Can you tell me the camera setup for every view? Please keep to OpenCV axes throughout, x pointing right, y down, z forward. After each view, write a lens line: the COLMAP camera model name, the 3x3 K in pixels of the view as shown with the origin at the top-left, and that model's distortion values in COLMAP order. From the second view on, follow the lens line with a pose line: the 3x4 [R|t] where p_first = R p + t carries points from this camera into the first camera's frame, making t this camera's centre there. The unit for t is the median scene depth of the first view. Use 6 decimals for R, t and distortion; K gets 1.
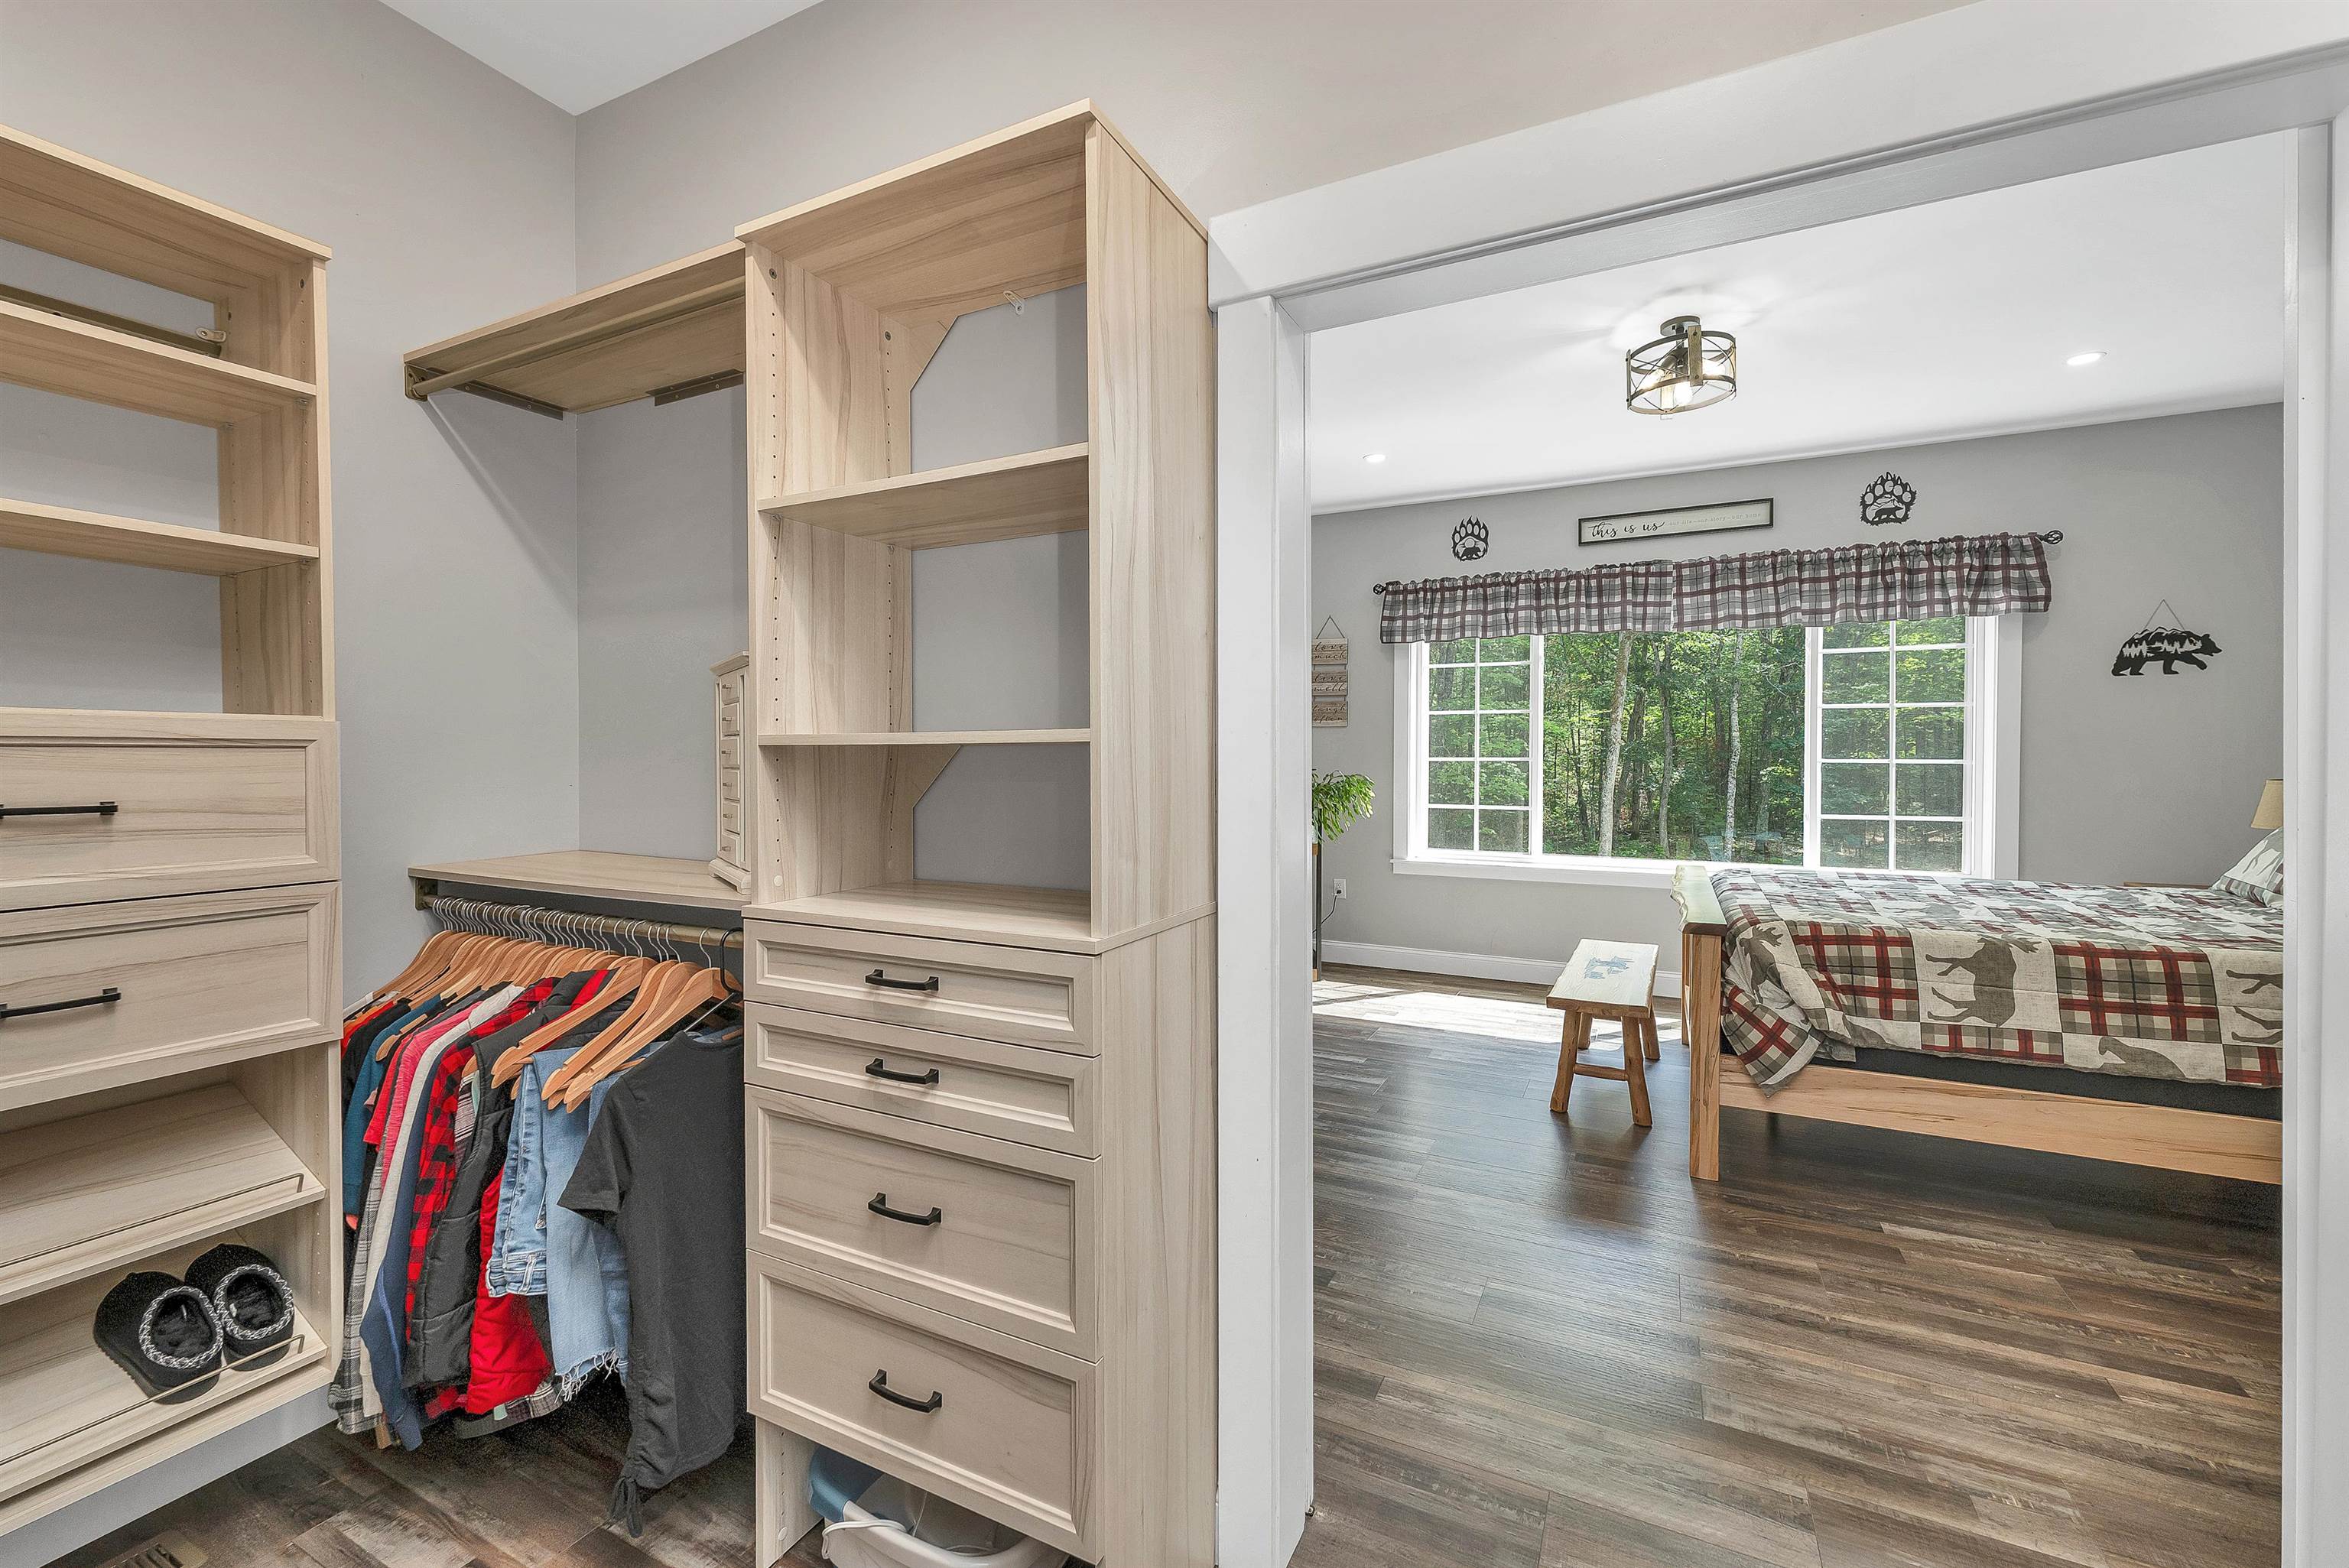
lens RADIAL K [[992.7, 0, 1158.1], [0, 992.7, 769.4], [0, 0, 1]] dist [0.003307, -0.000663]
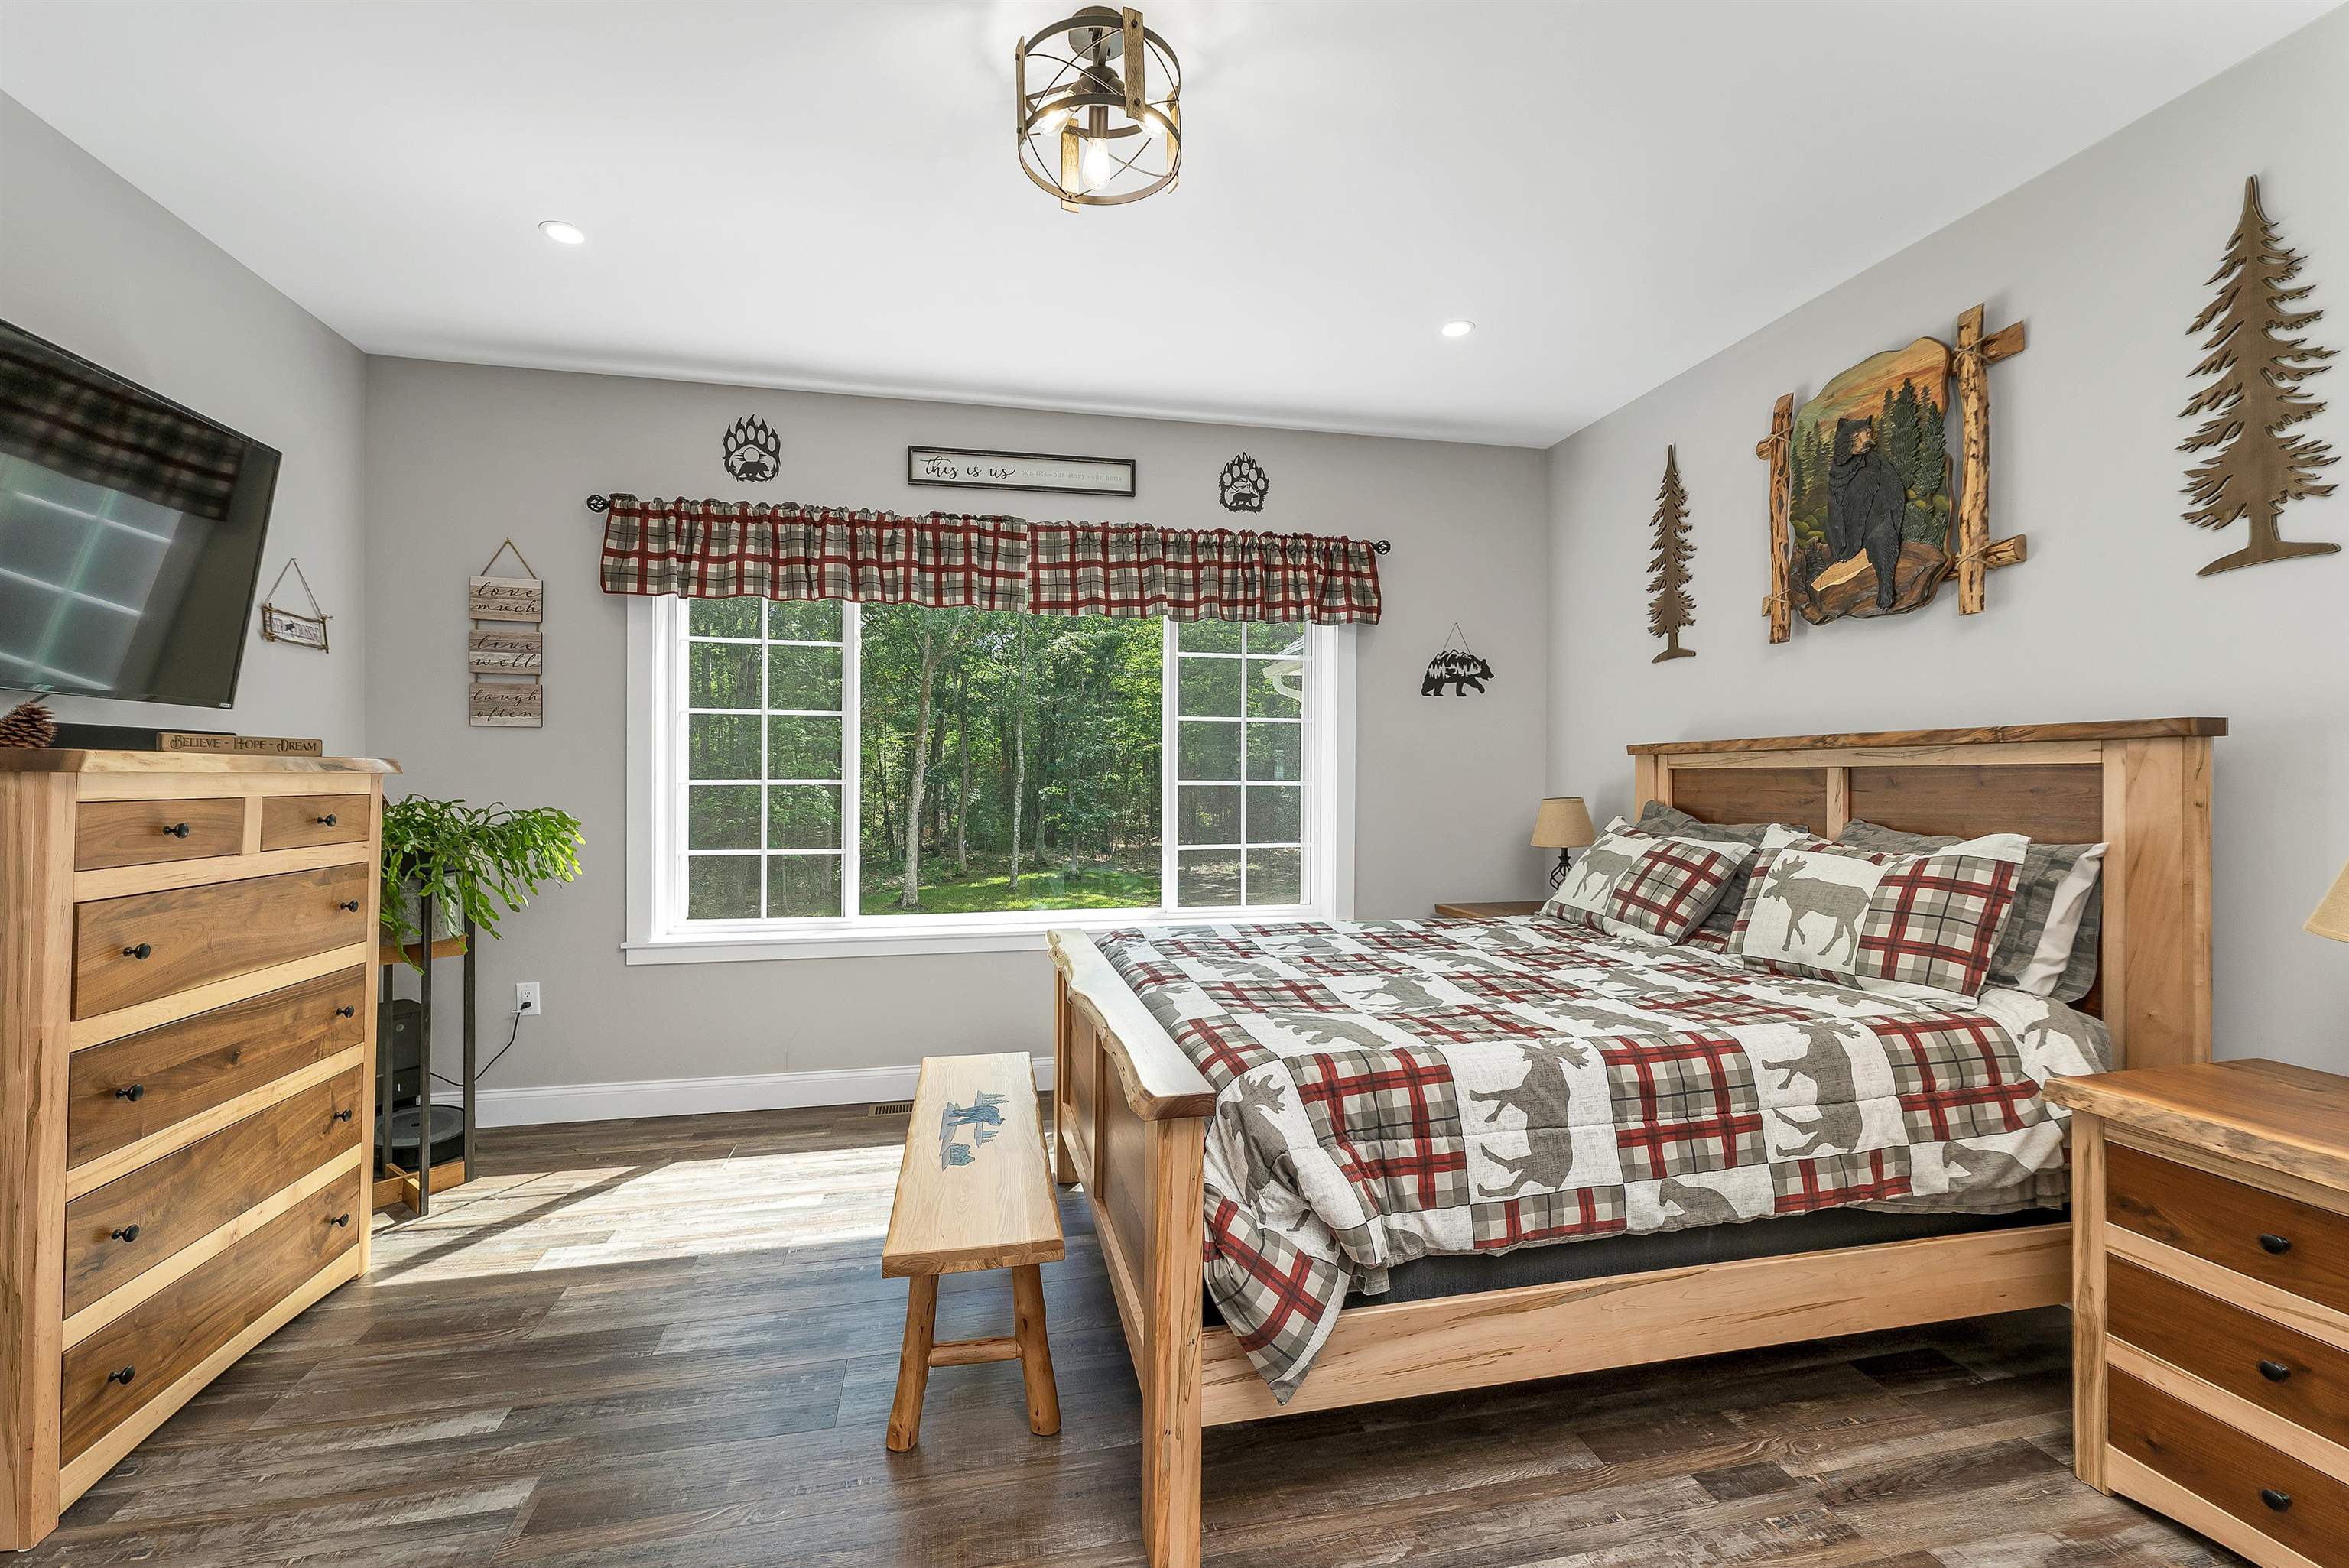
lens RADIAL K [[992.7, 0, 1169.7], [0, 992.7, 773.0], [0, 0, 1]] dist [0.003307, -0.000663]
pose [[0.777181, 0.002855, 0.629271, 0.135687], [0.008596, 0.999848, -0.015152, -0.004163], [-0.629219, 0.017185, 0.777038, 0.372697]]
